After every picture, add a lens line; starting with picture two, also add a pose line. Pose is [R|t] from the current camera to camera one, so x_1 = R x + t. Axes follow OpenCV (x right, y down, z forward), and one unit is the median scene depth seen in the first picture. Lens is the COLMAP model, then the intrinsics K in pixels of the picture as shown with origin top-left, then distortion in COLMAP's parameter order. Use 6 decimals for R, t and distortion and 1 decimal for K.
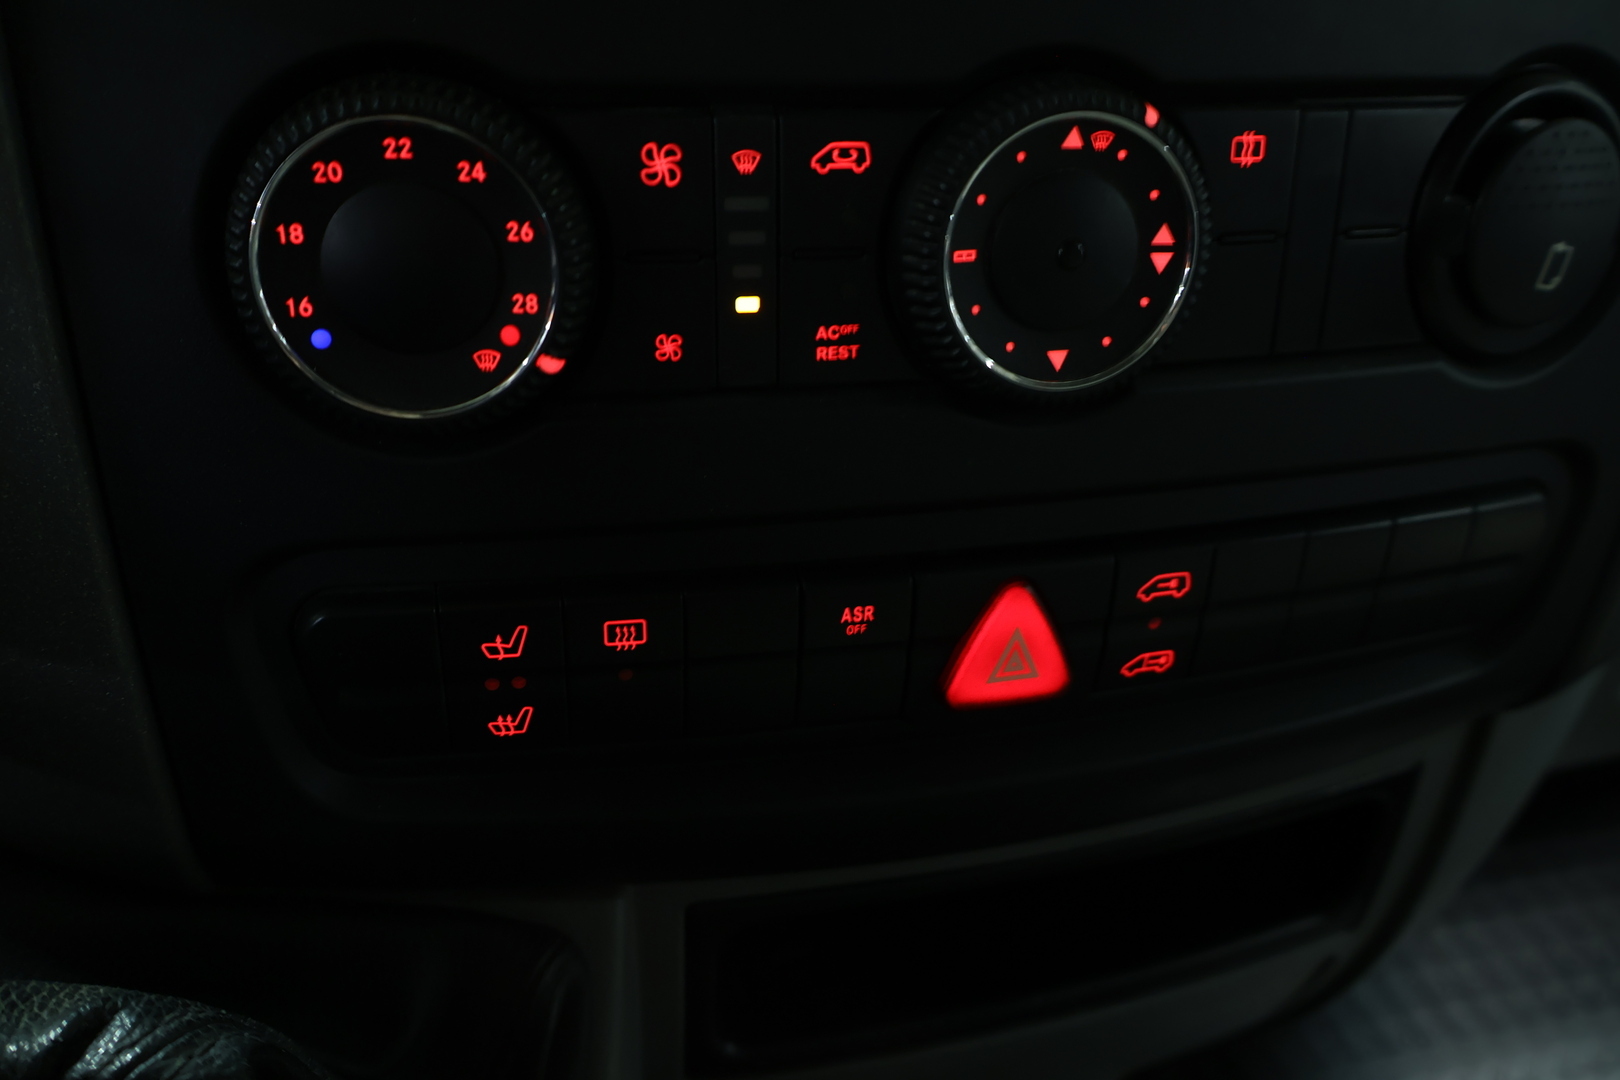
lens RADIAL K [[1365.0, 0, 818.1], [0, 1365.0, 539.7], [0, 0, 1]] dist [0.004640, 0.007595]
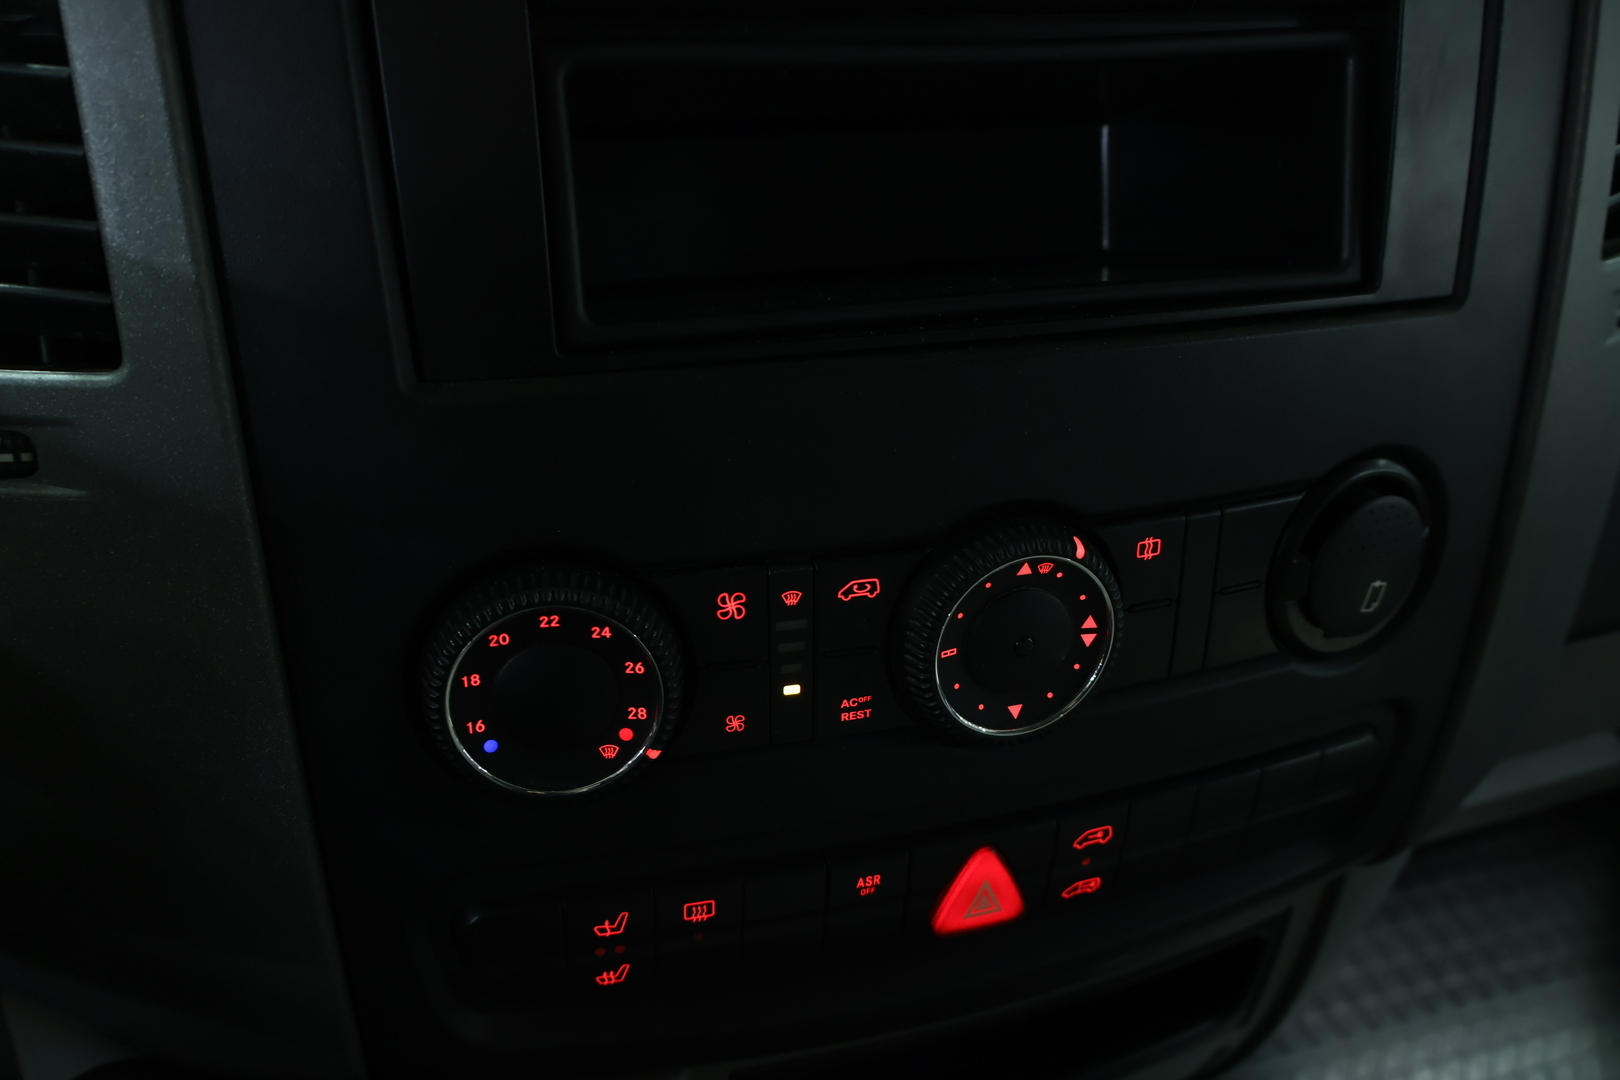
lens RADIAL K [[1362.7, 0, 810.0], [0, 1362.7, 540.0], [0, 0, 1]] dist [0.001178, 0.011490]
pose [[0.998051, -0.028349, 0.055599, -0.102344], [0.026392, 0.999017, 0.035622, -0.360606], [-0.056554, -0.034085, 0.997818, -0.351433]]
